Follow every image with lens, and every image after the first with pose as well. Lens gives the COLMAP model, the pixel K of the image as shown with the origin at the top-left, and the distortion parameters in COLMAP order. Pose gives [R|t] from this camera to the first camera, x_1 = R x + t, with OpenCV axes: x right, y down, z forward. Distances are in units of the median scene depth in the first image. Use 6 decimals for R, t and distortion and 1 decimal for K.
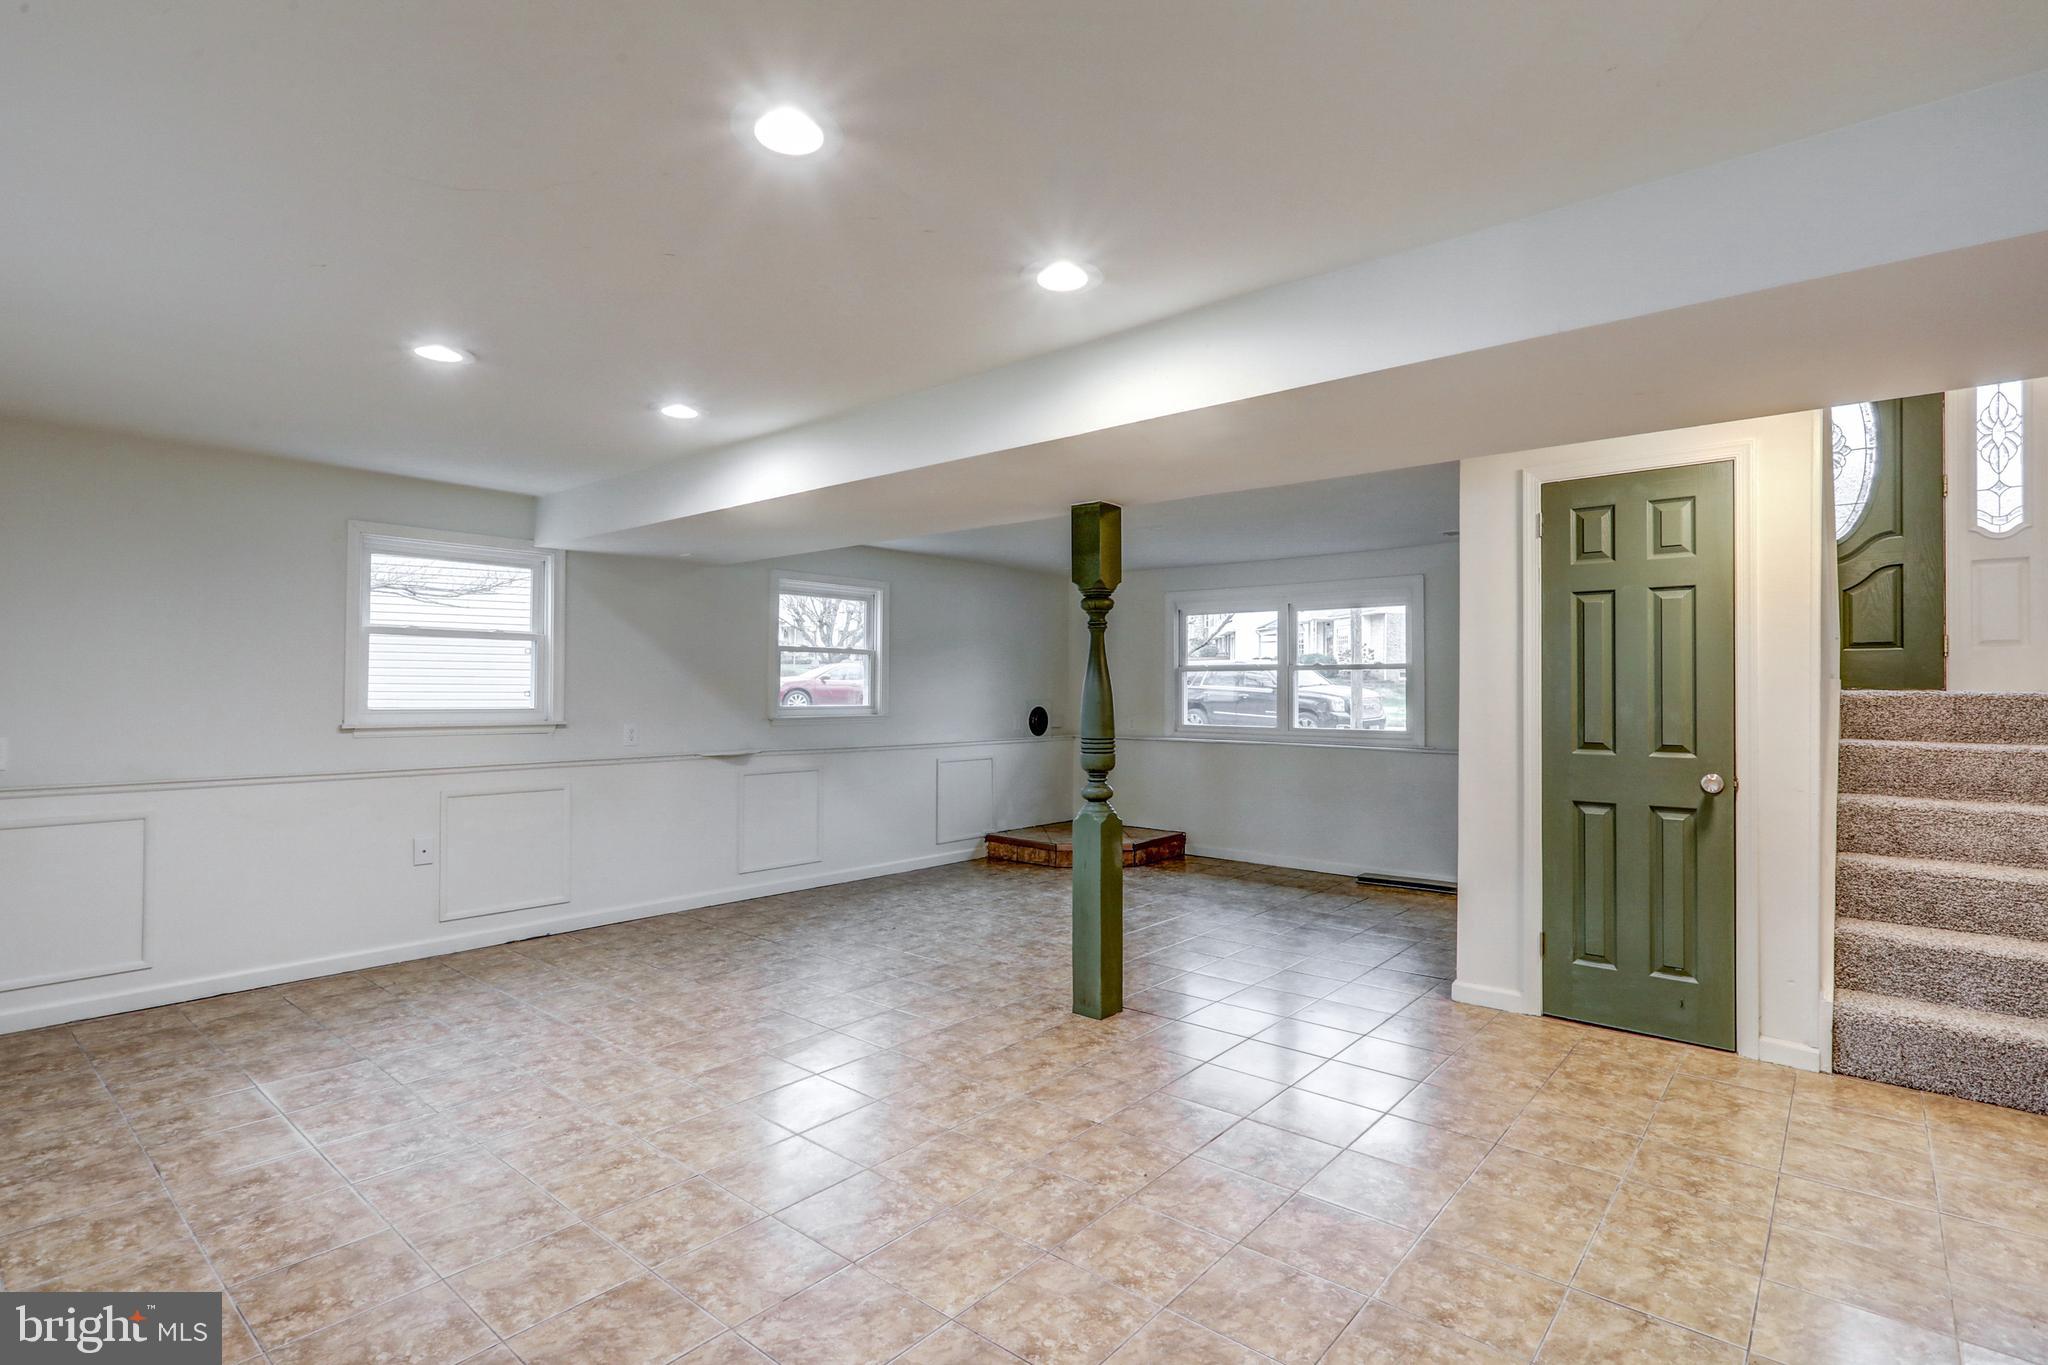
lens RADIAL K [[972.9, 0, 1029.7], [0, 972.9, 681.7], [0, 0, 1]] dist [-0.002143, -0.000260]
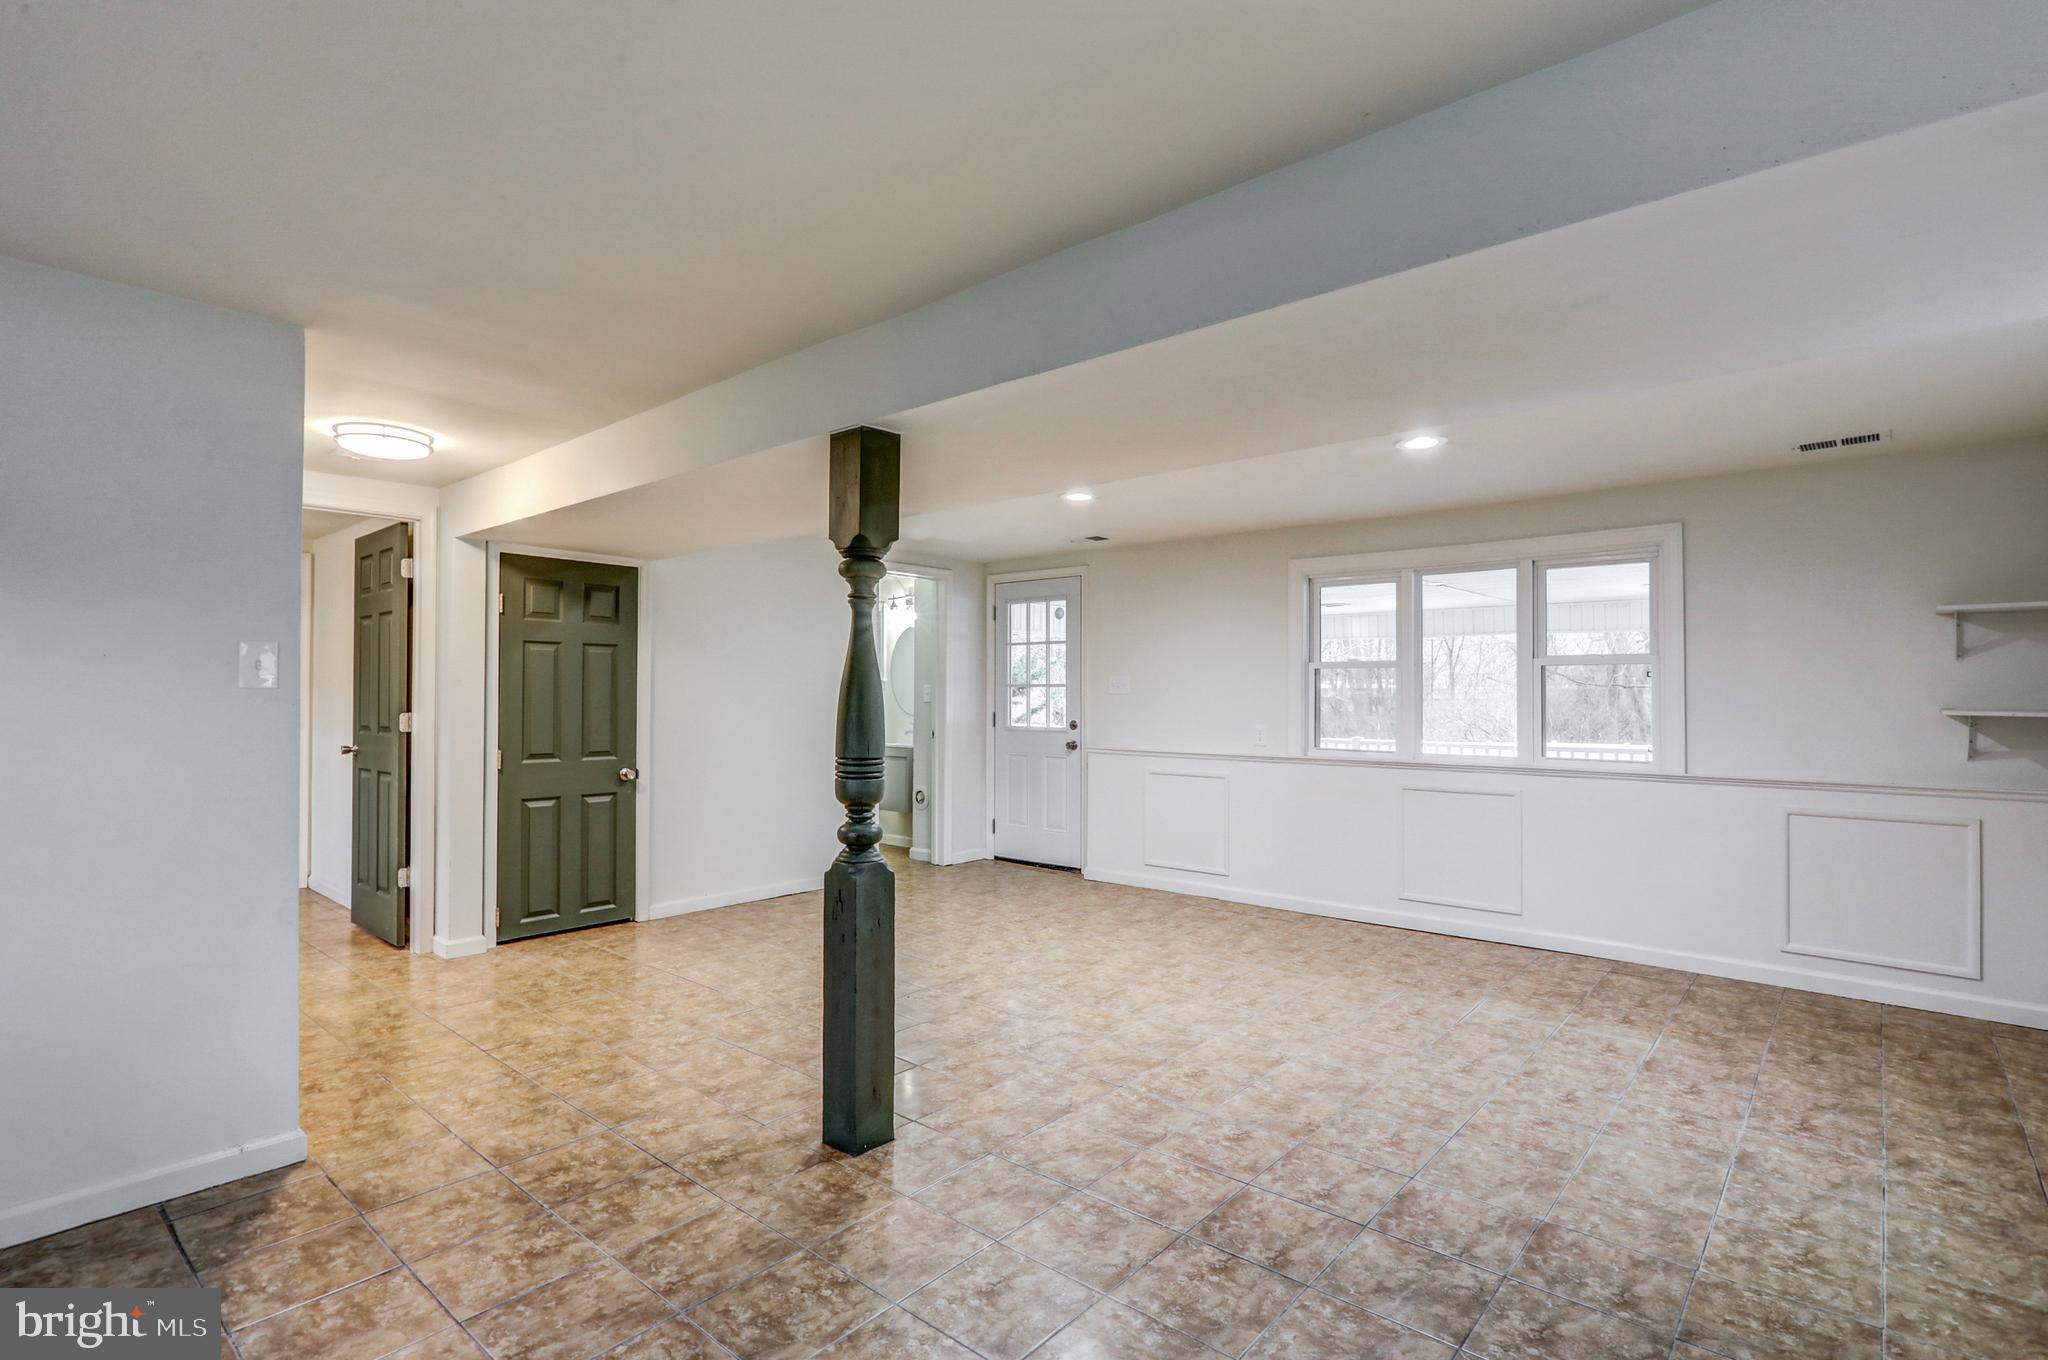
lens RADIAL K [[972.9, 0, 1023.1], [0, 972.9, 685.2], [0, 0, 1]] dist [-0.002143, -0.000260]
pose [[-0.999826, -0.005173, 0.017946, -0.069717], [-0.005488, 0.999831, -0.017541, 0.019576], [-0.017853, -0.017636, -0.999685, 1.933498]]
